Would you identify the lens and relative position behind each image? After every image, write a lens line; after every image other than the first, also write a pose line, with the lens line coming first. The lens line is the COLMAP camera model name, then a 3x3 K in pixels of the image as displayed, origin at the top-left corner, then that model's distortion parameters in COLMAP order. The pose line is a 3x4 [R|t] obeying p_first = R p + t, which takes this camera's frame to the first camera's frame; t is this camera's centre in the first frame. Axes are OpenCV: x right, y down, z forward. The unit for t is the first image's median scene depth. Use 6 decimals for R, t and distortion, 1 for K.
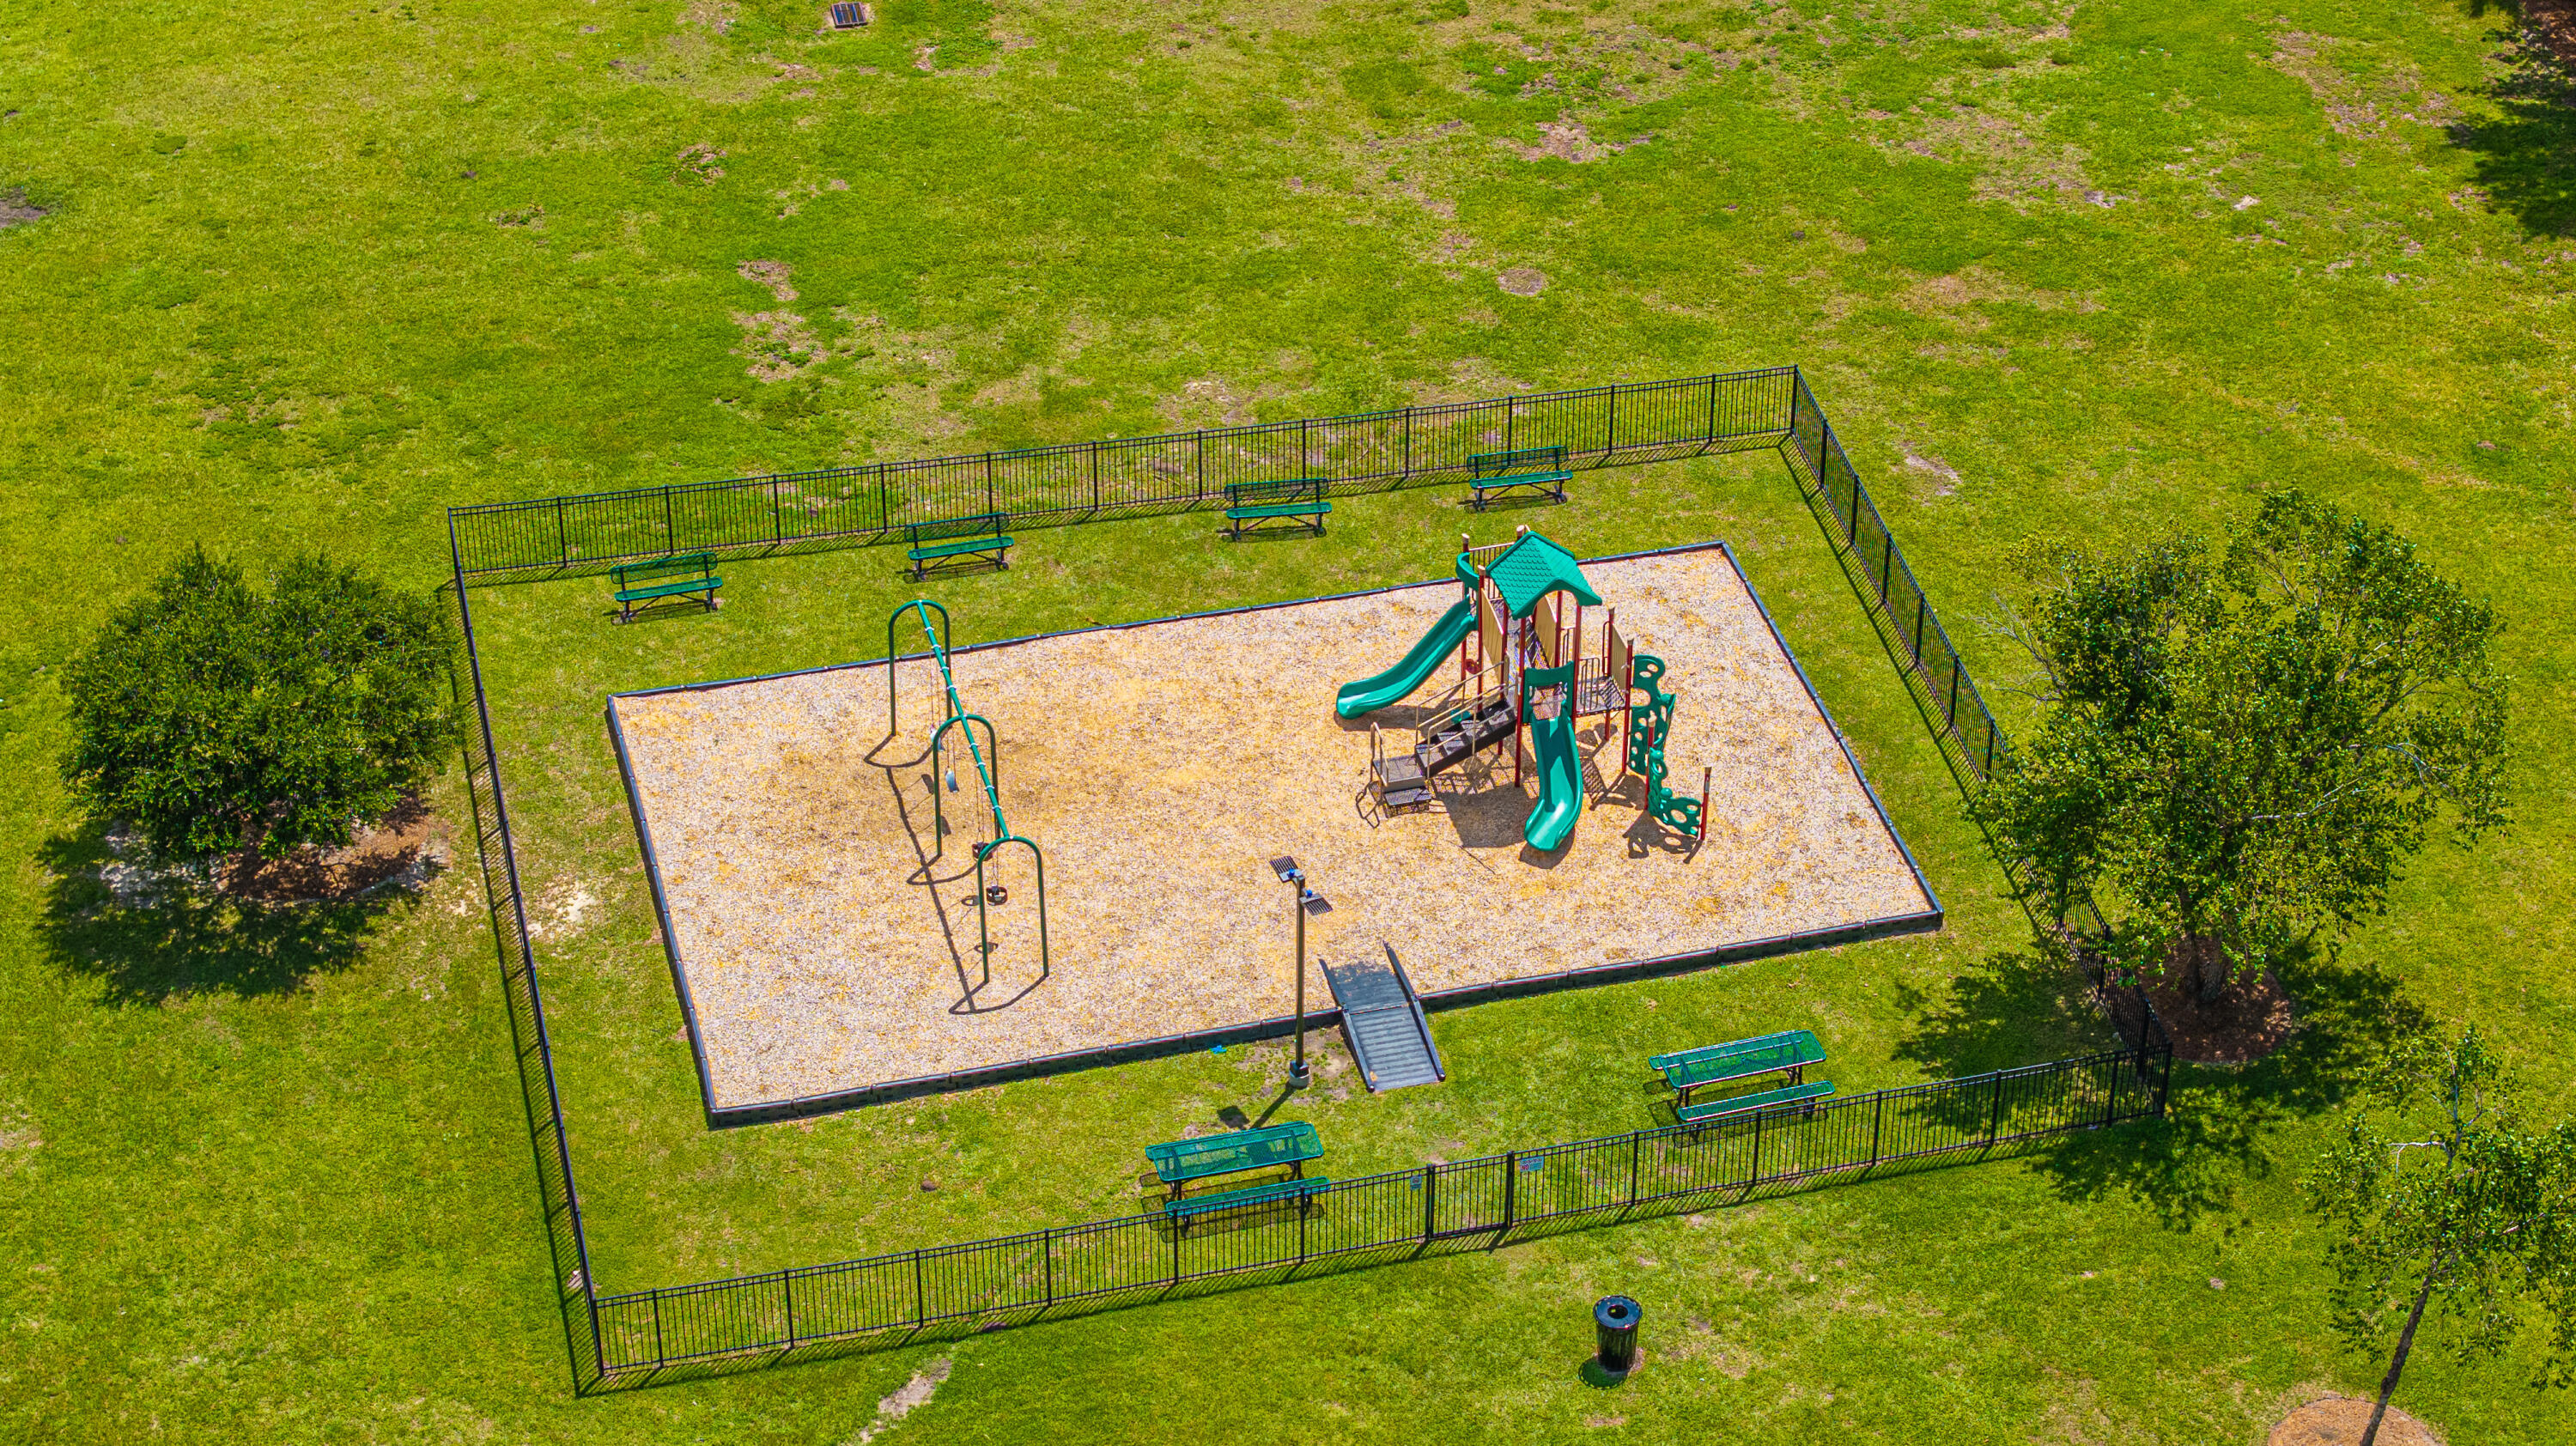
lens RADIAL K [[5282.8, 0, 1288.0], [0, 5282.8, 723.0], [0, 0, 1]] dist [-0.073515, -0.112969]
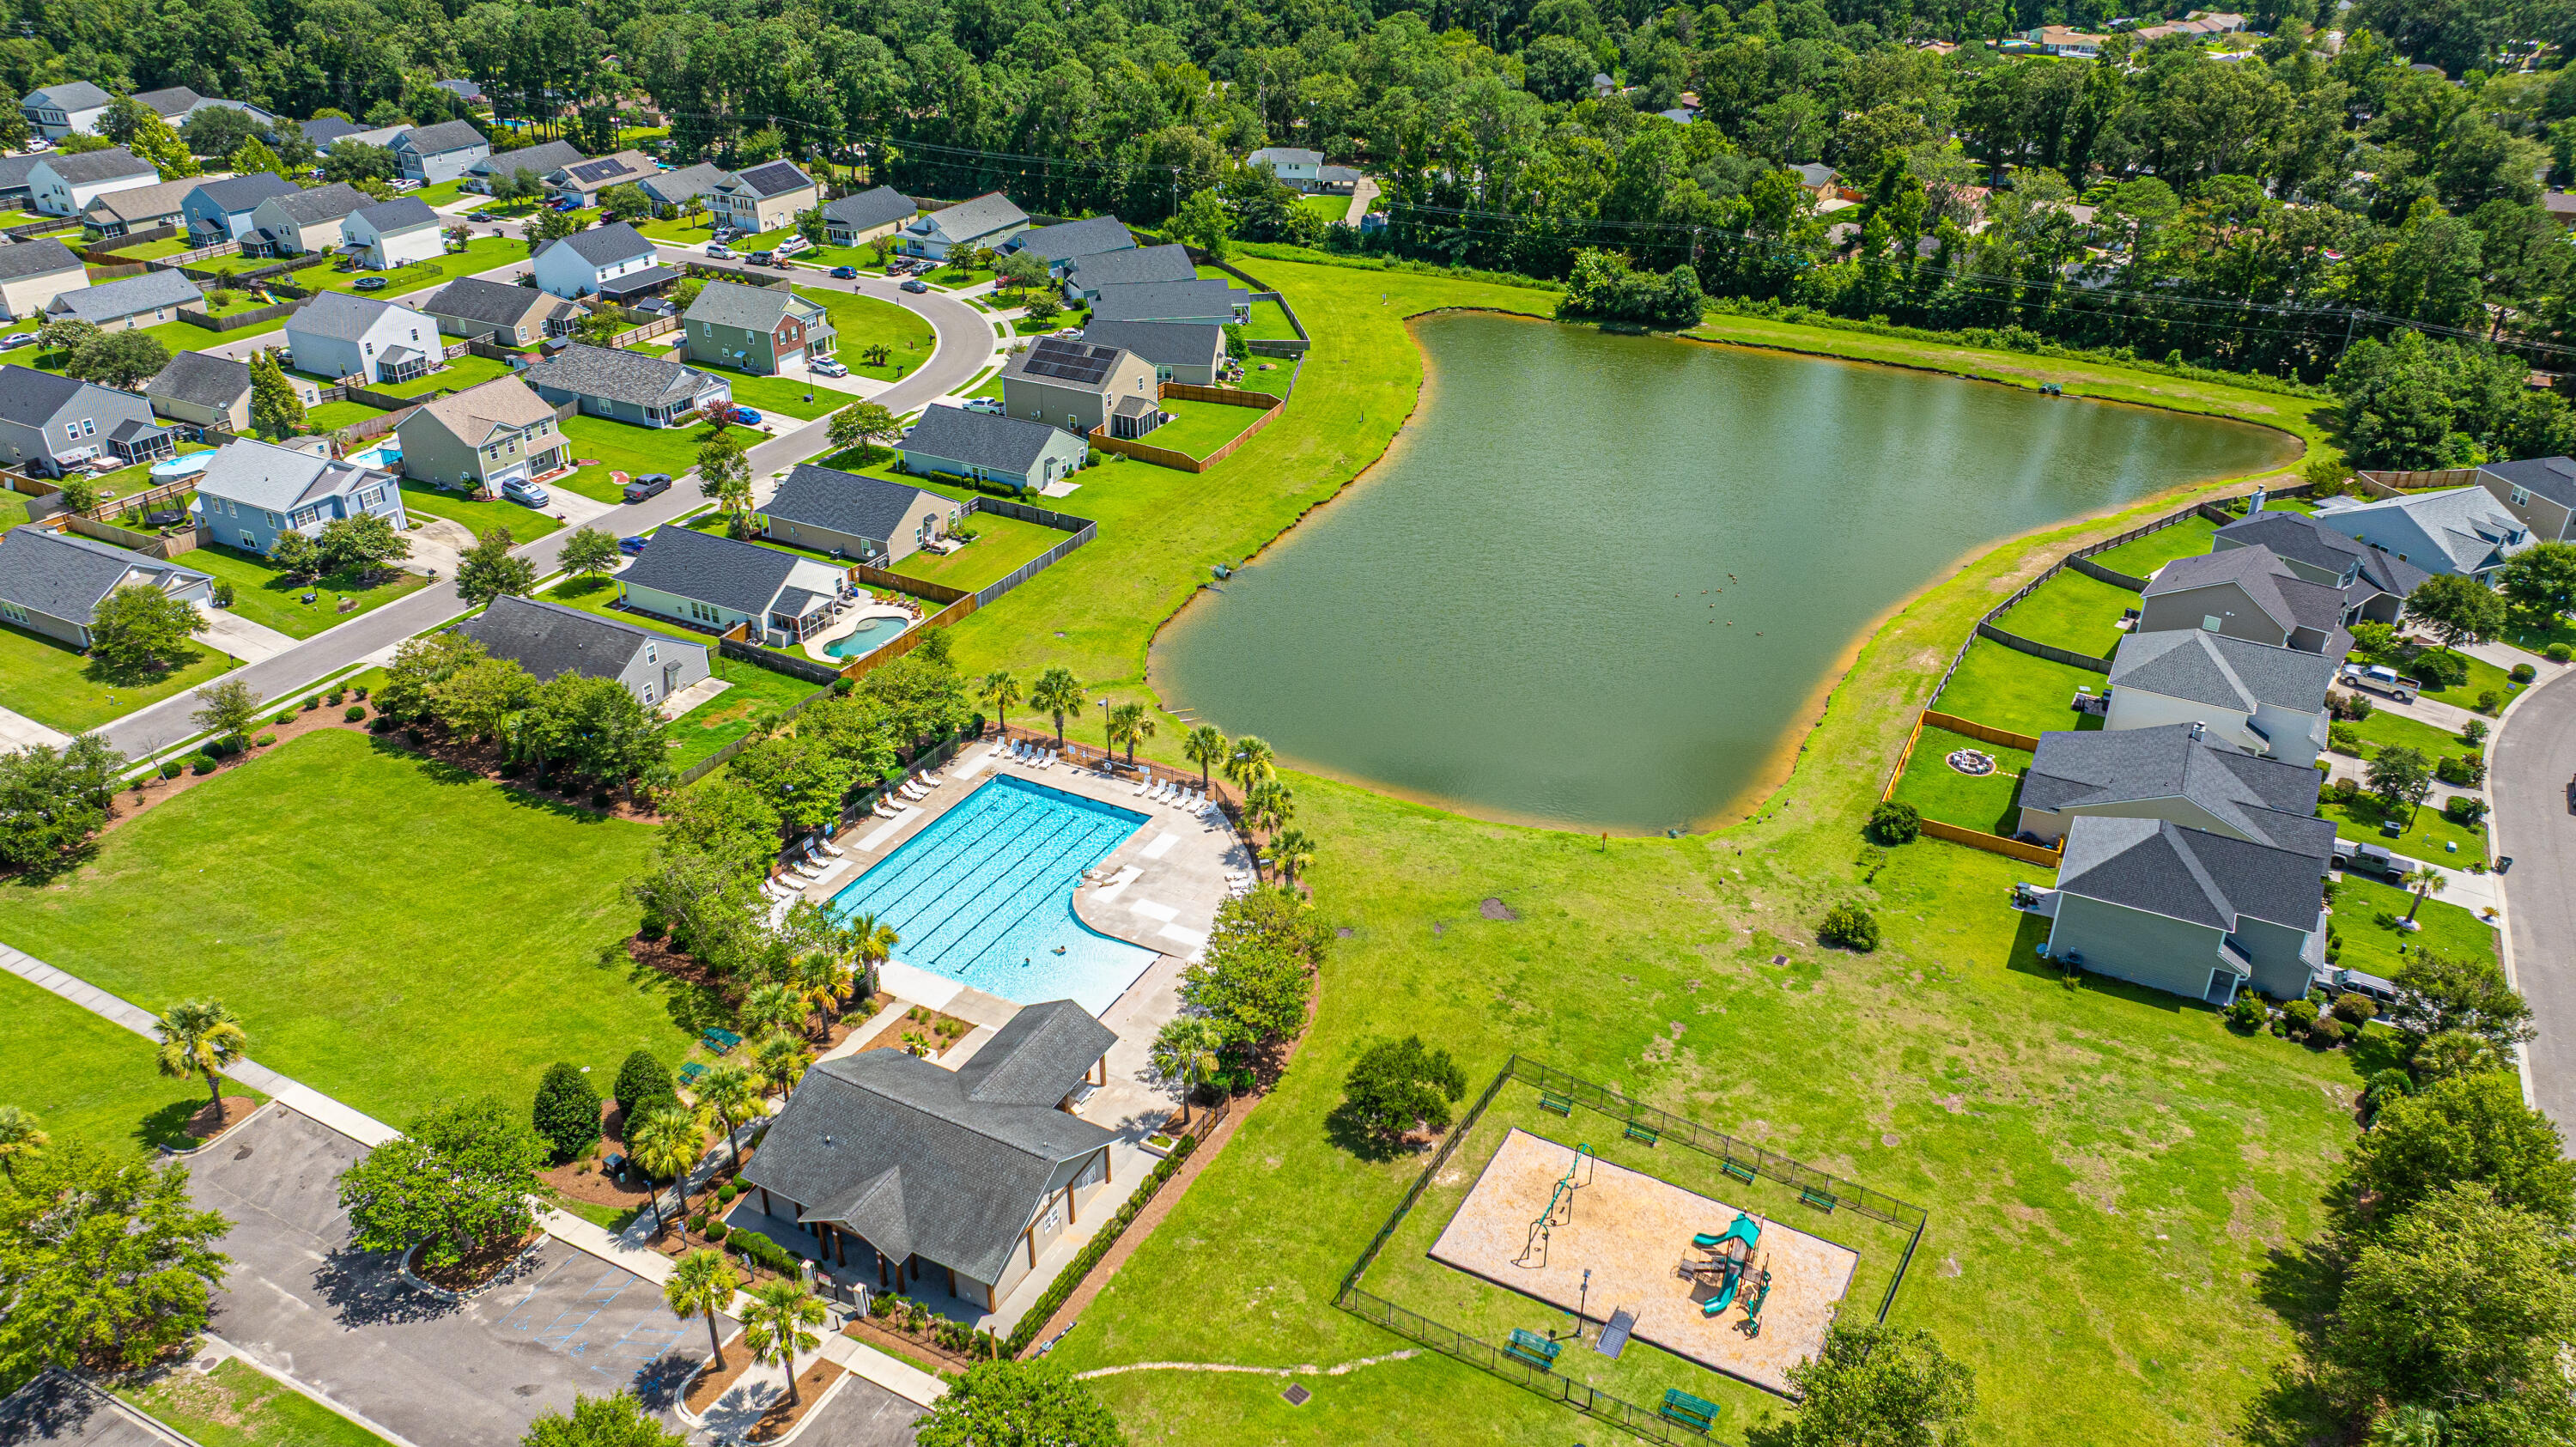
lens RADIAL K [[1803.6, 0, 1288.0], [0, 1803.6, 723.5], [0, 0, 1]] dist [-0.026094, -0.000421]
pose [[0.719741, 0.333385, -0.608956, 0.386744], [-0.403437, 0.914694, 0.023935, -0.211933], [0.564989, 0.228448, 0.792842, -0.059831]]
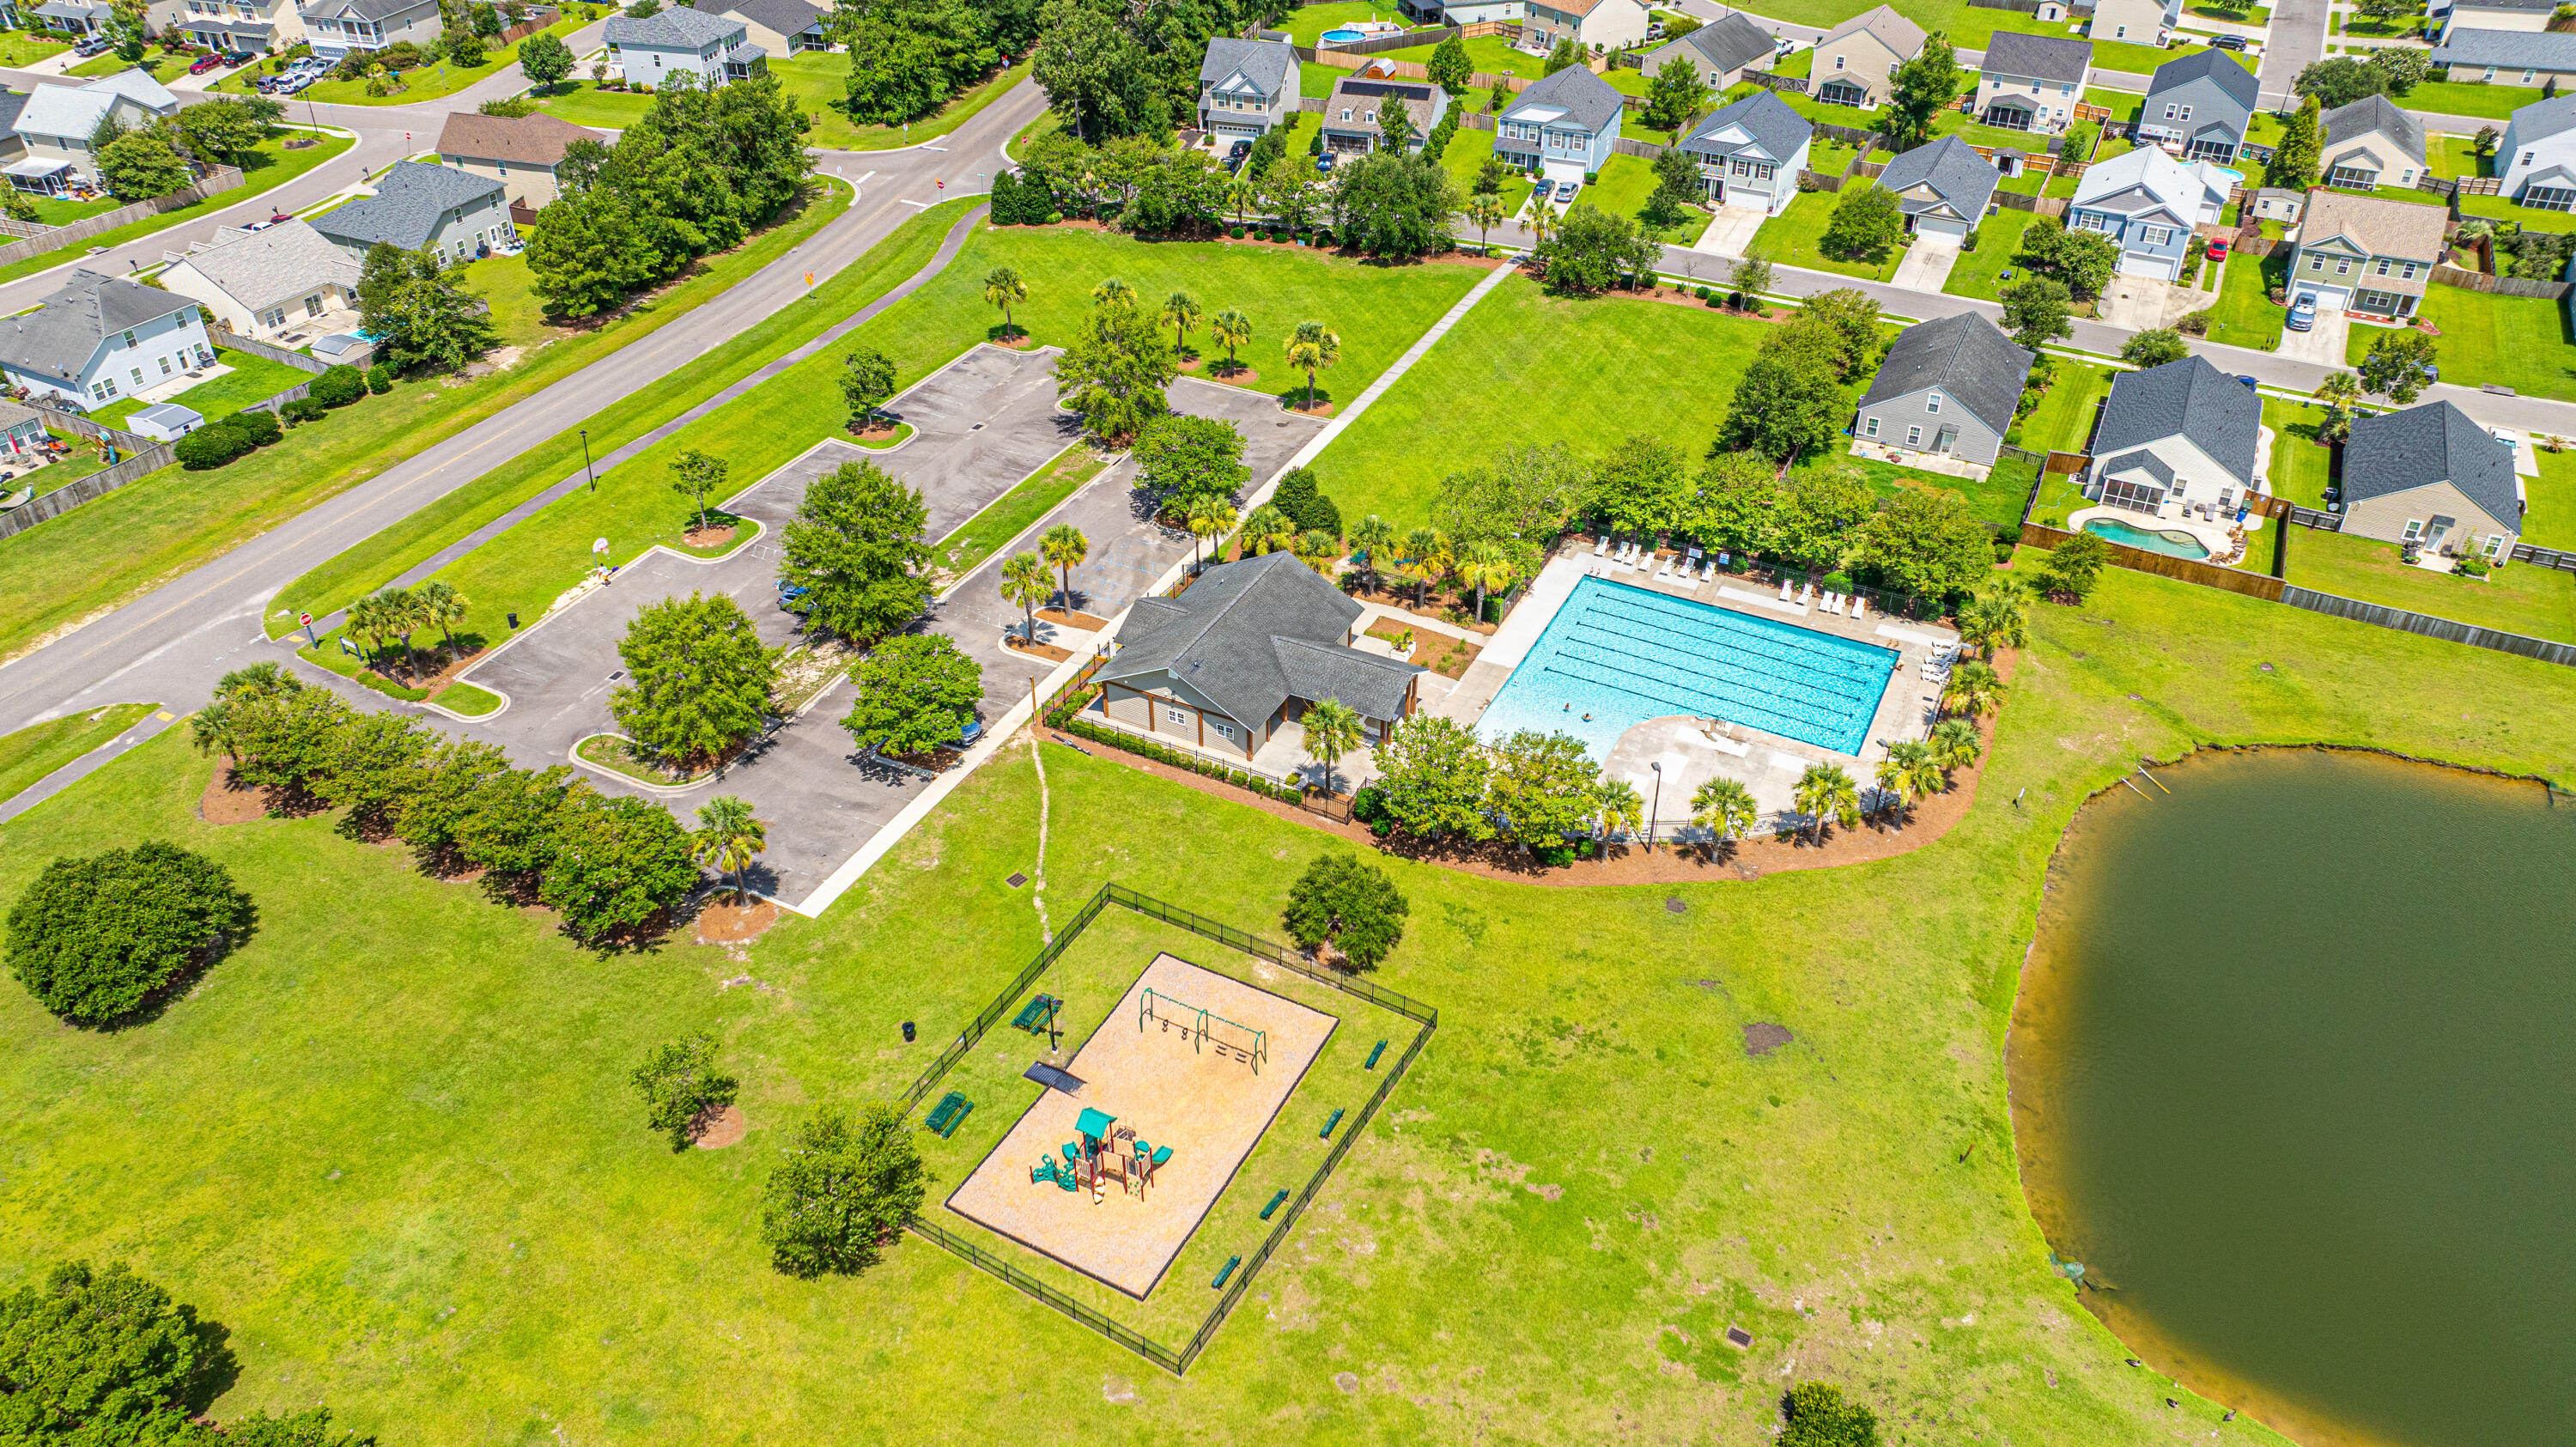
lens RADIAL K [[1803.6, 0, 1288.0], [0, 1803.6, 723.5], [0, 0, 1]] dist [-0.026094, -0.000421]
pose [[-0.687316, 0.420846, -0.592018, 0.455630], [-0.415949, 0.440134, 0.795782, -0.925588], [0.595469, 0.793203, -0.127460, 0.978759]]
